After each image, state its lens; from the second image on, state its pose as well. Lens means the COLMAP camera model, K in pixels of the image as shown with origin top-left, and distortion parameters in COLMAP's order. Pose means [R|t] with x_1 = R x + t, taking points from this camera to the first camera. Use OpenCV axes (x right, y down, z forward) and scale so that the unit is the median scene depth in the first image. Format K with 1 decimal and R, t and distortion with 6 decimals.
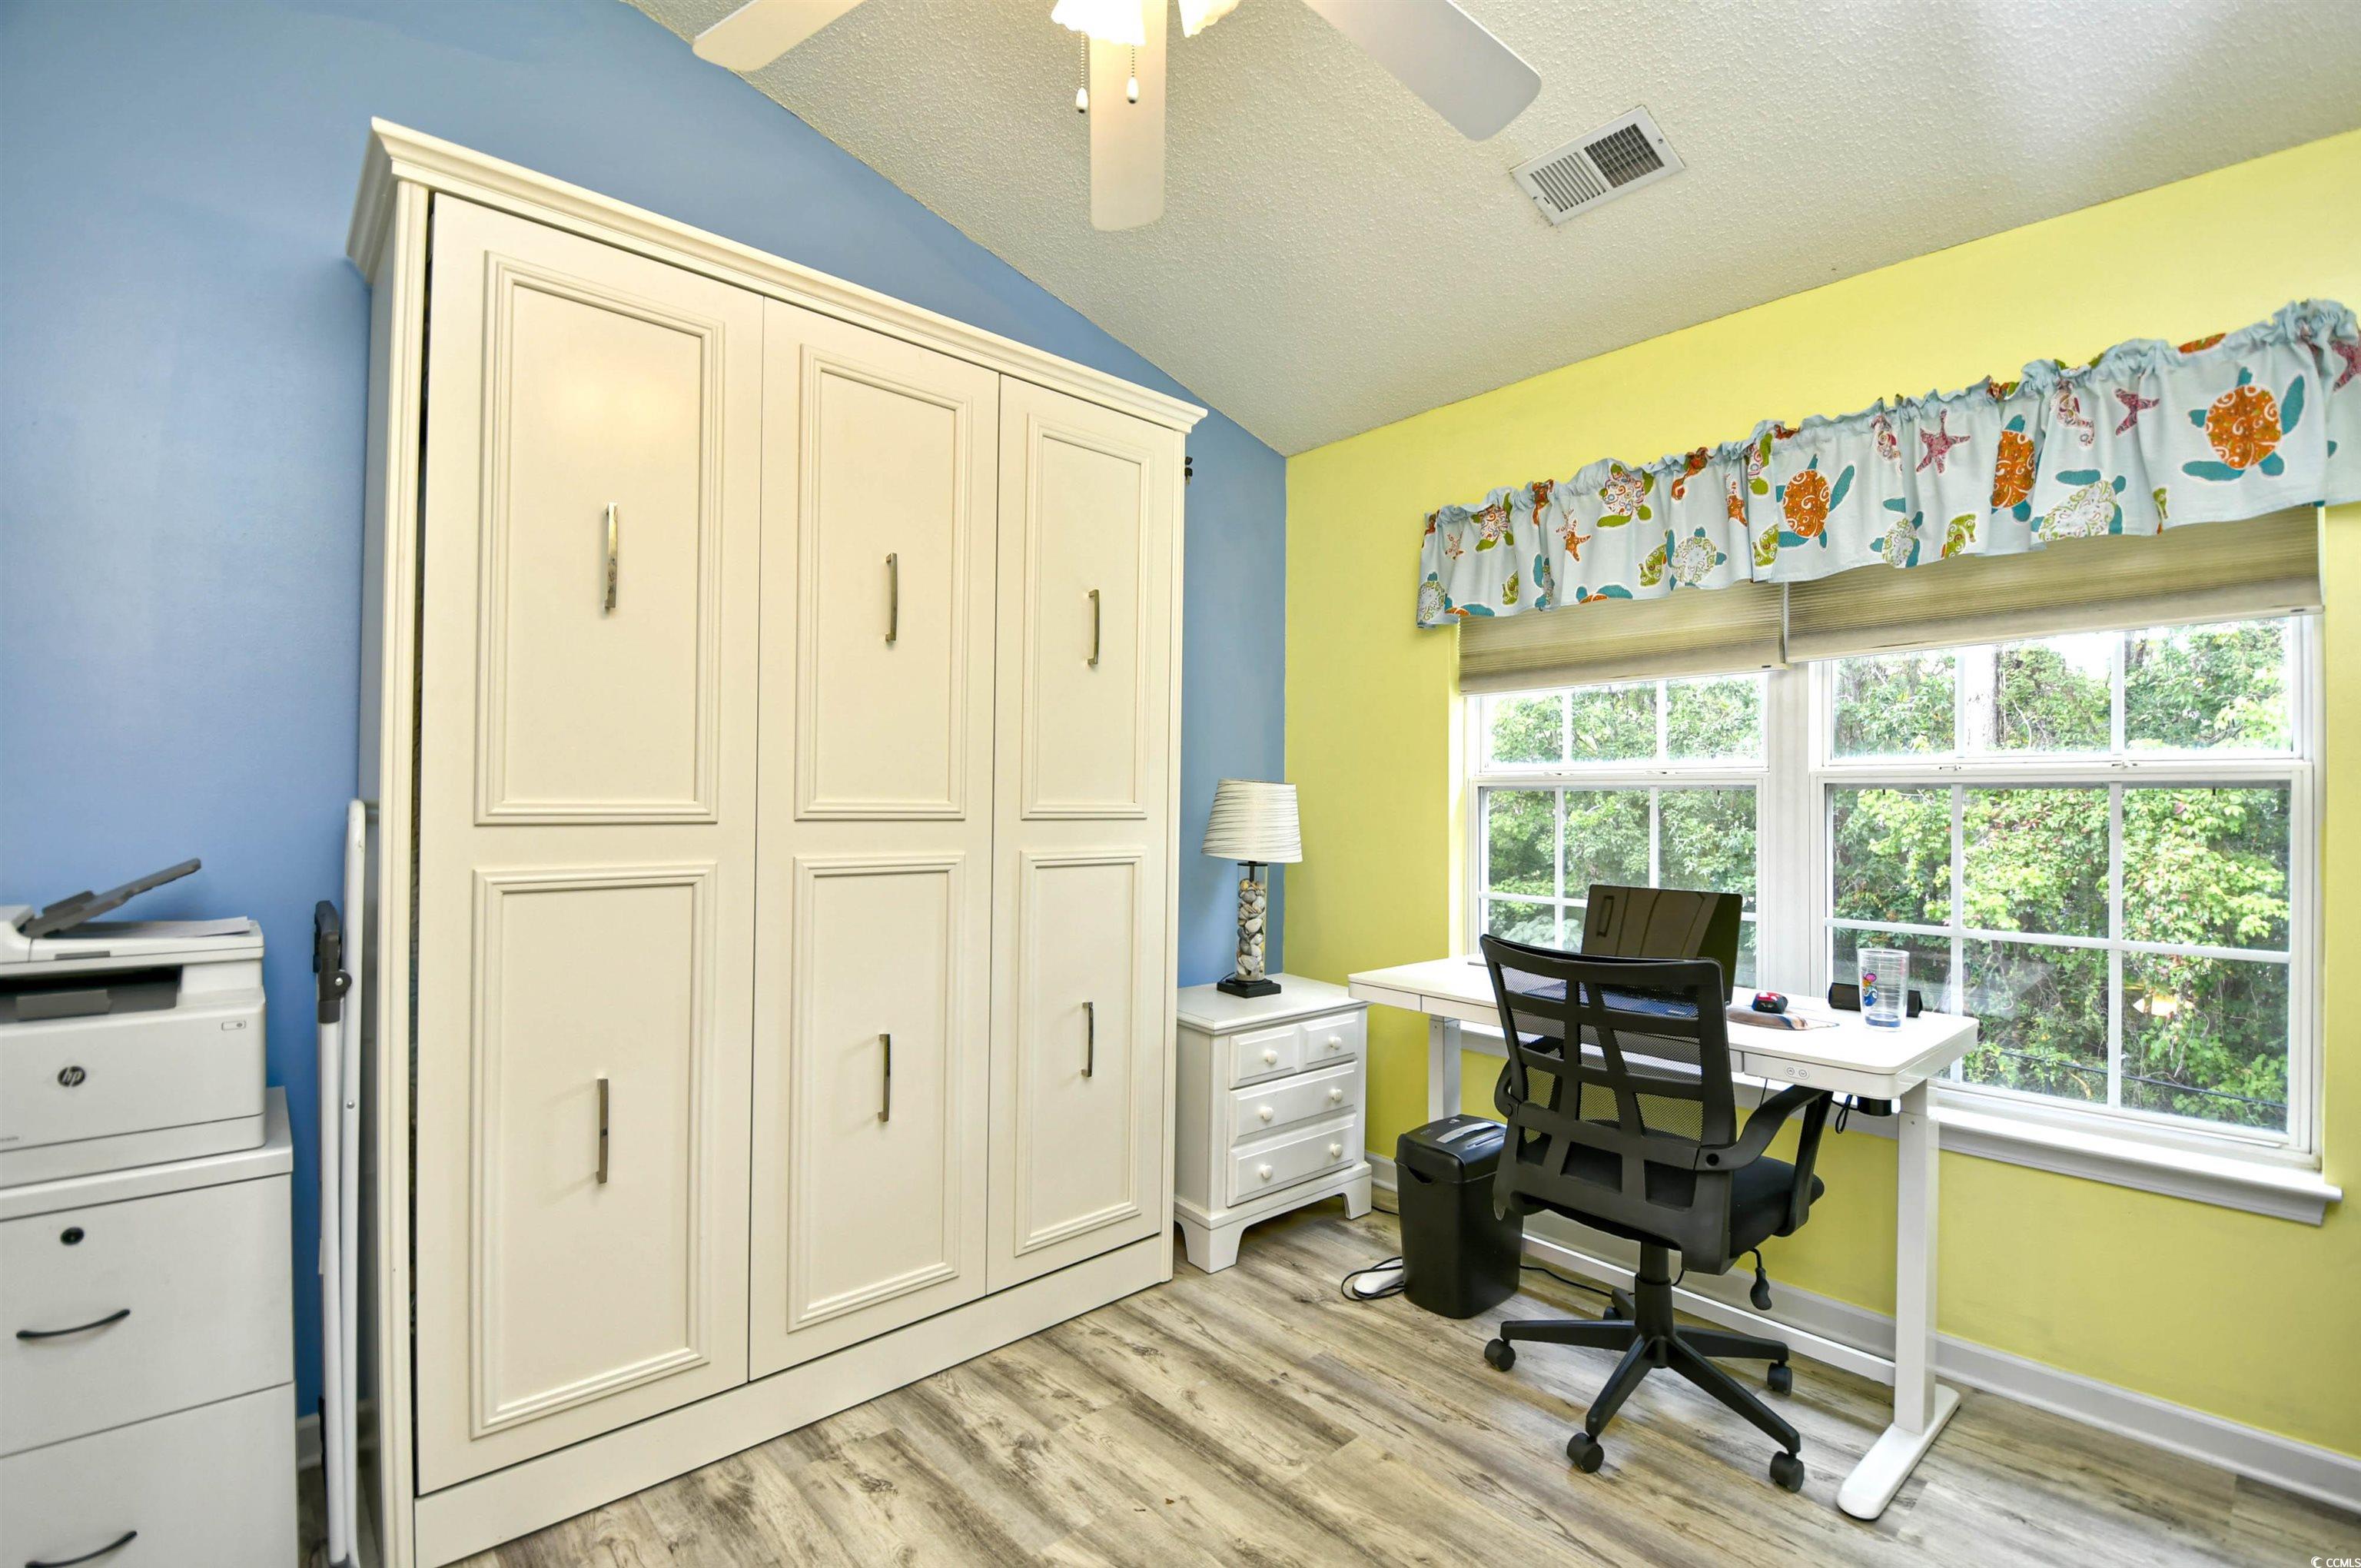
lens RADIAL K [[1038.5, 0, 1190.6], [0, 1038.5, 780.1], [0, 0, 1]] dist [-0.000571, -0.011061]
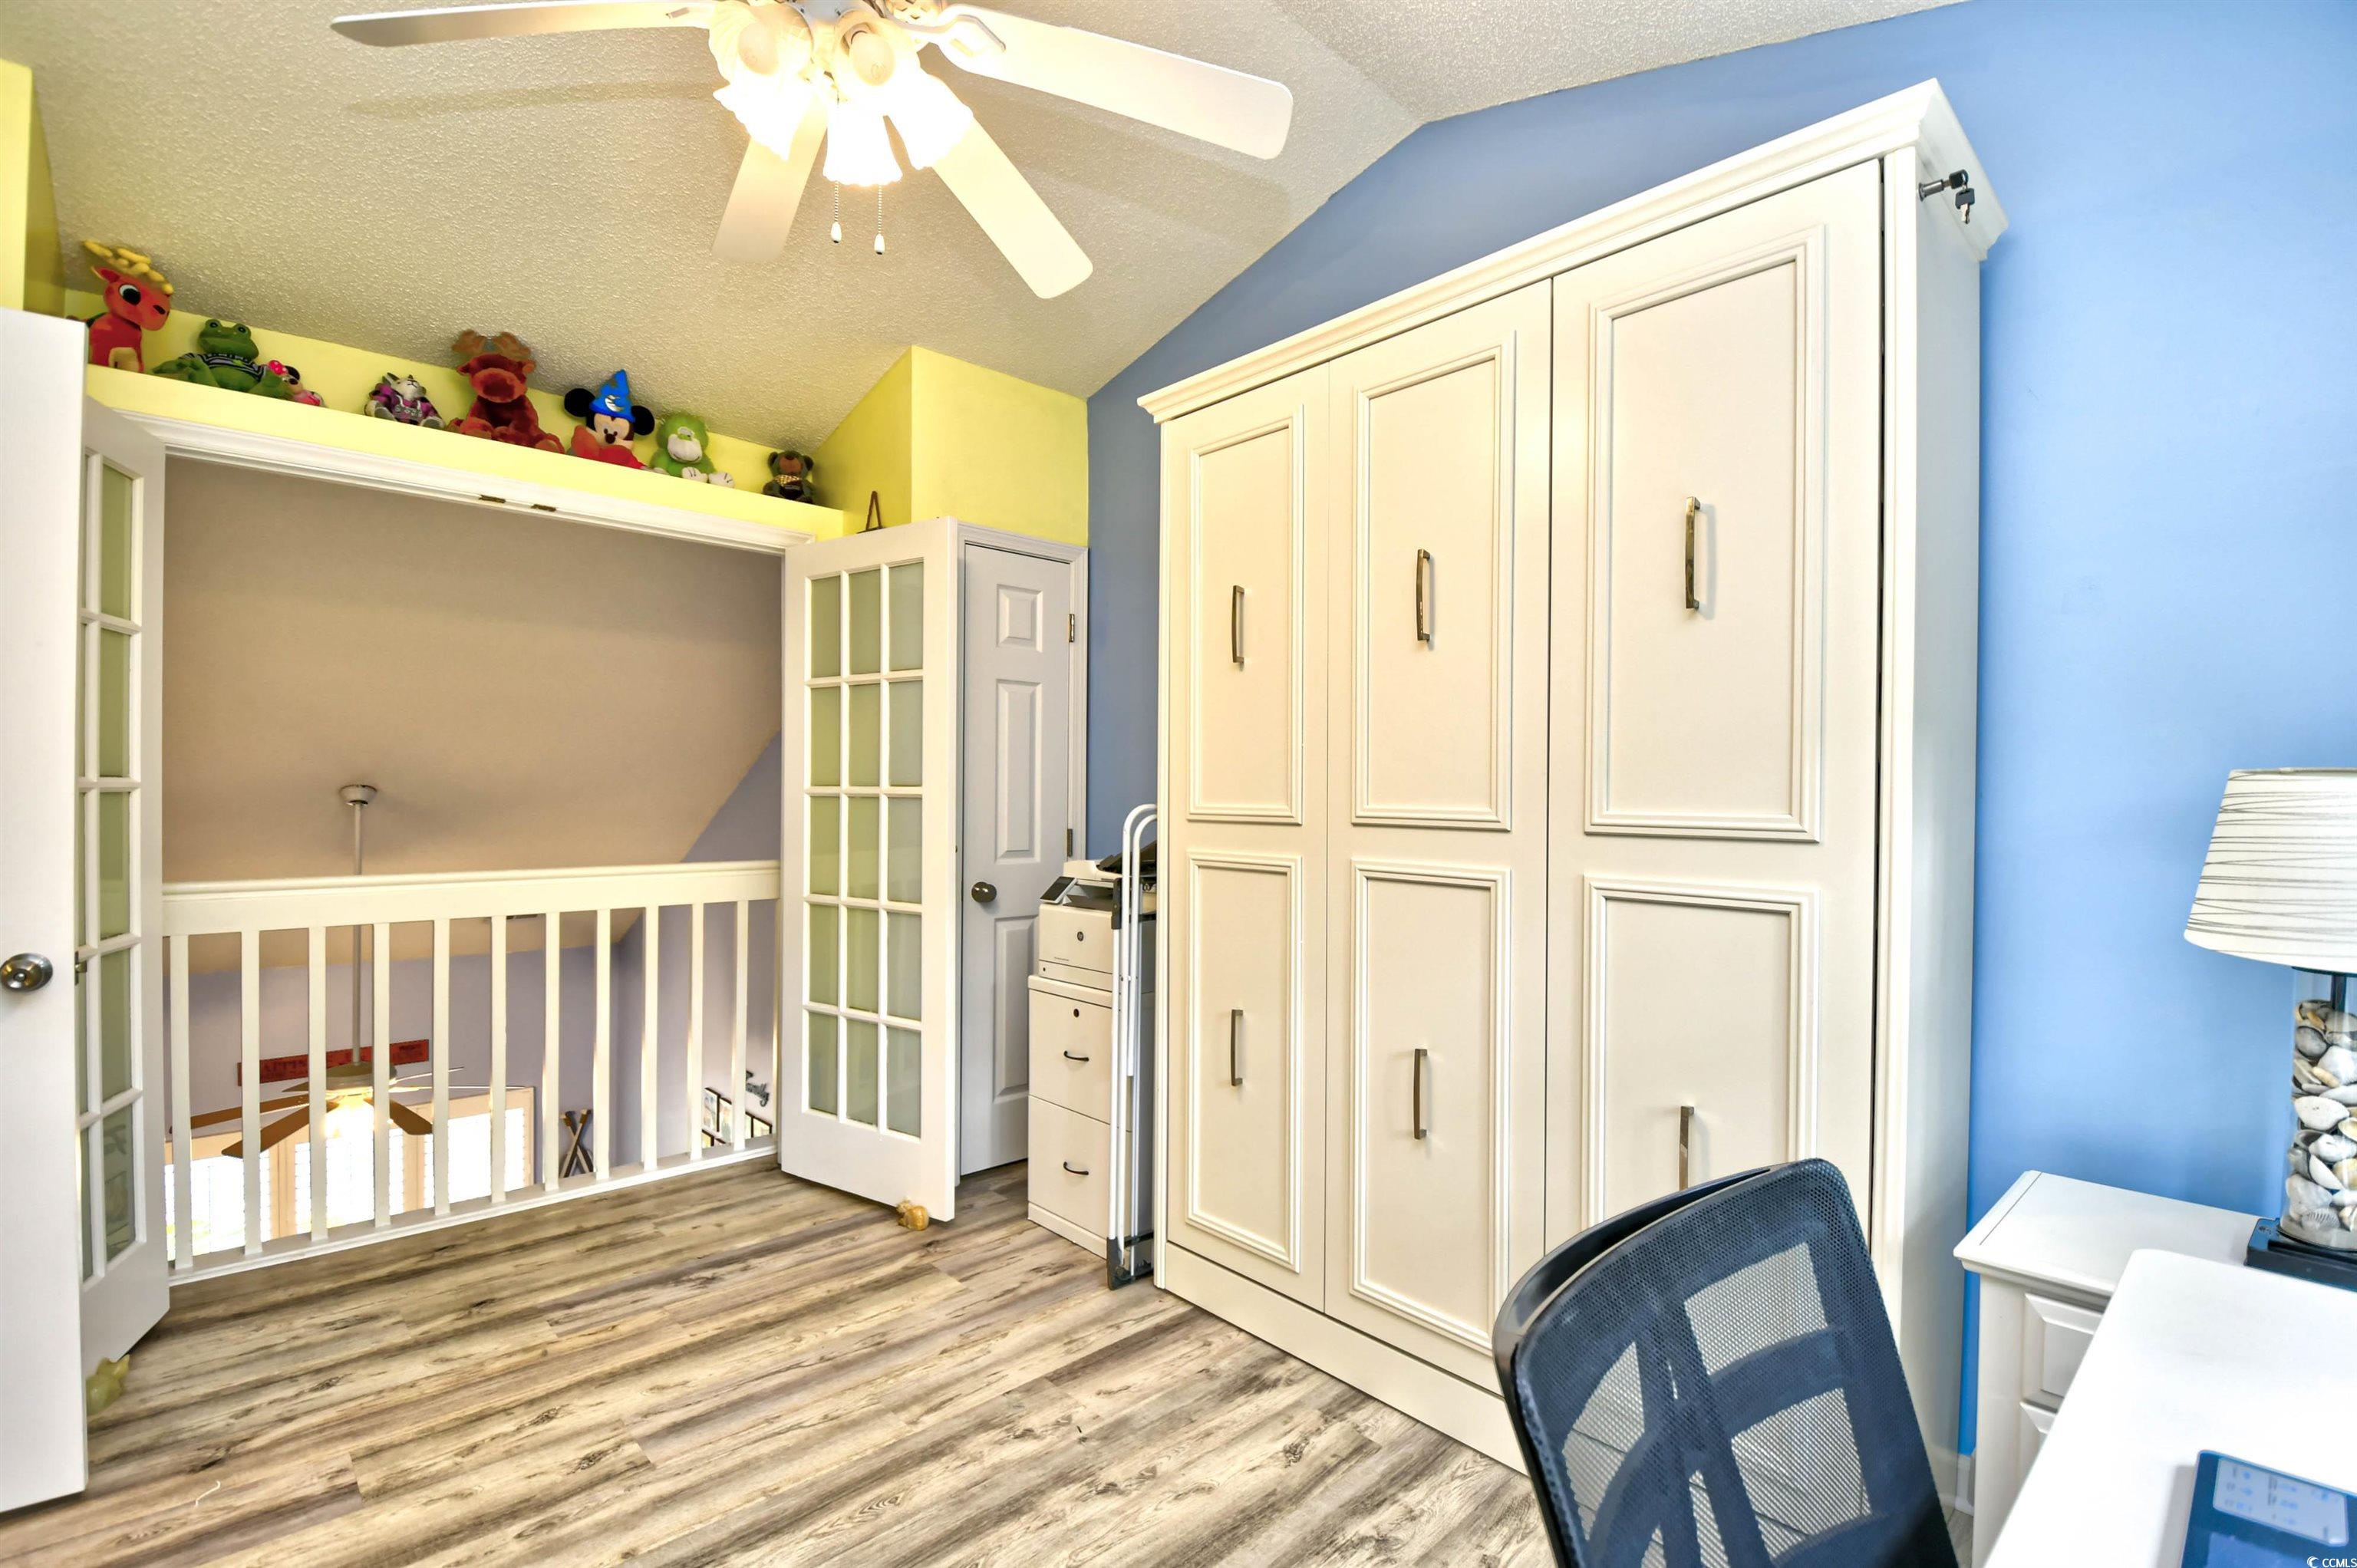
lens RADIAL K [[1036.6, 0, 1235.8], [0, 1036.6, 810.8], [0, 0, 1]] dist [-0.000571, -0.011061]
pose [[0.047913, -0.000520, -0.998851, 0.691857], [-0.001127, 0.999999, -0.000574, 0.025694], [0.998851, 0.001154, 0.047912, 0.822858]]
